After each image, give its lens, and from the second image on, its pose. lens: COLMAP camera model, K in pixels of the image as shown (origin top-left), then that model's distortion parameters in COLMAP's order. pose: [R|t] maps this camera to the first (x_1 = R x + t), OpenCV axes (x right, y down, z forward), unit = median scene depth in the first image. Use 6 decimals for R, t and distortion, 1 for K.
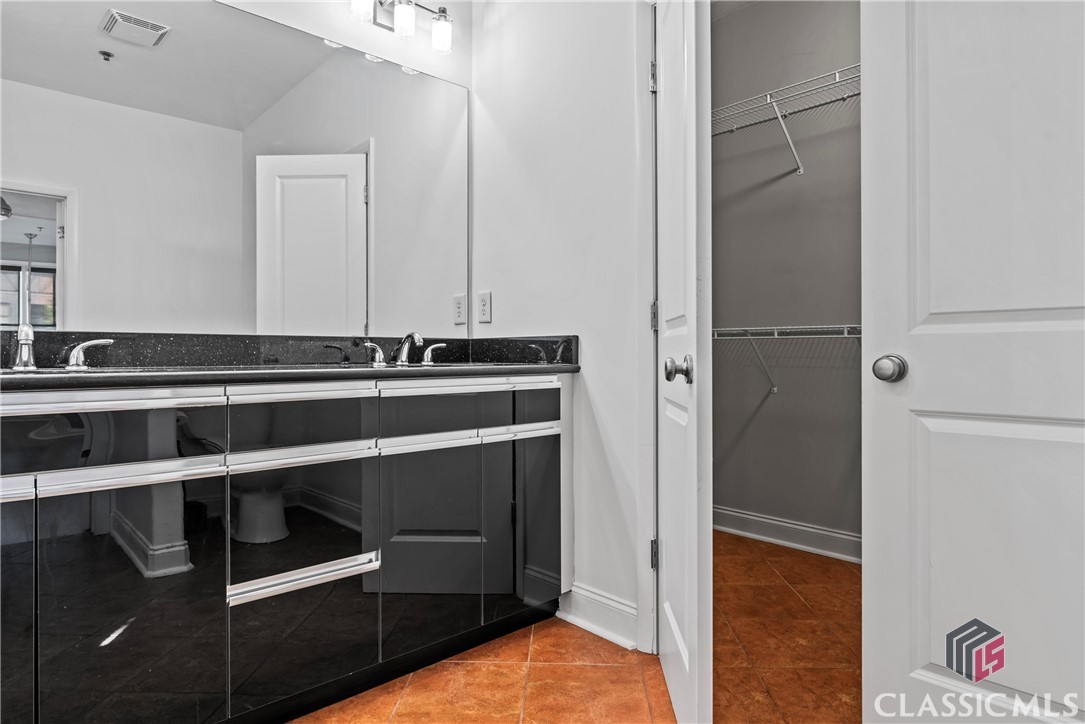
lens RADIAL K [[623.0, 0, 547.4], [0, 623.0, 342.6], [0, 0, 1]] dist [-0.025290, 0.002491]
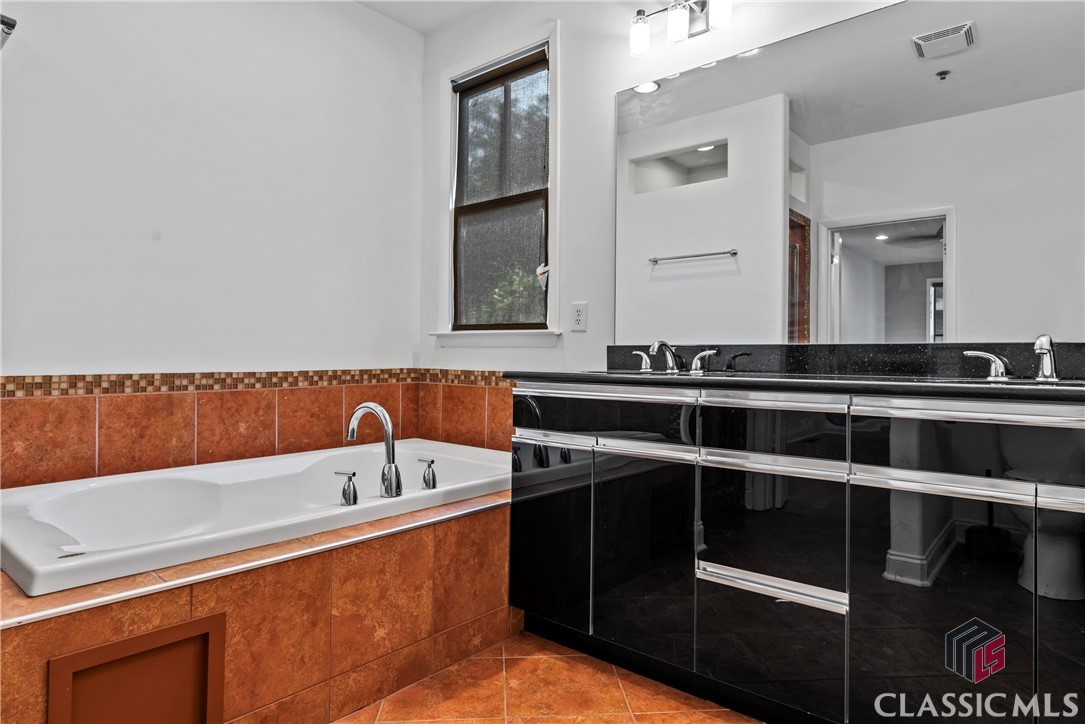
lens RADIAL K [[623.0, 0, 548.6], [0, 623.0, 355.4], [0, 0, 1]] dist [-0.025290, 0.002491]
pose [[0.106619, -0.003999, -0.994292, 0.423514], [0.005184, 0.999981, -0.003466, 0.006313], [0.994286, -0.004785, 0.106638, 0.406054]]
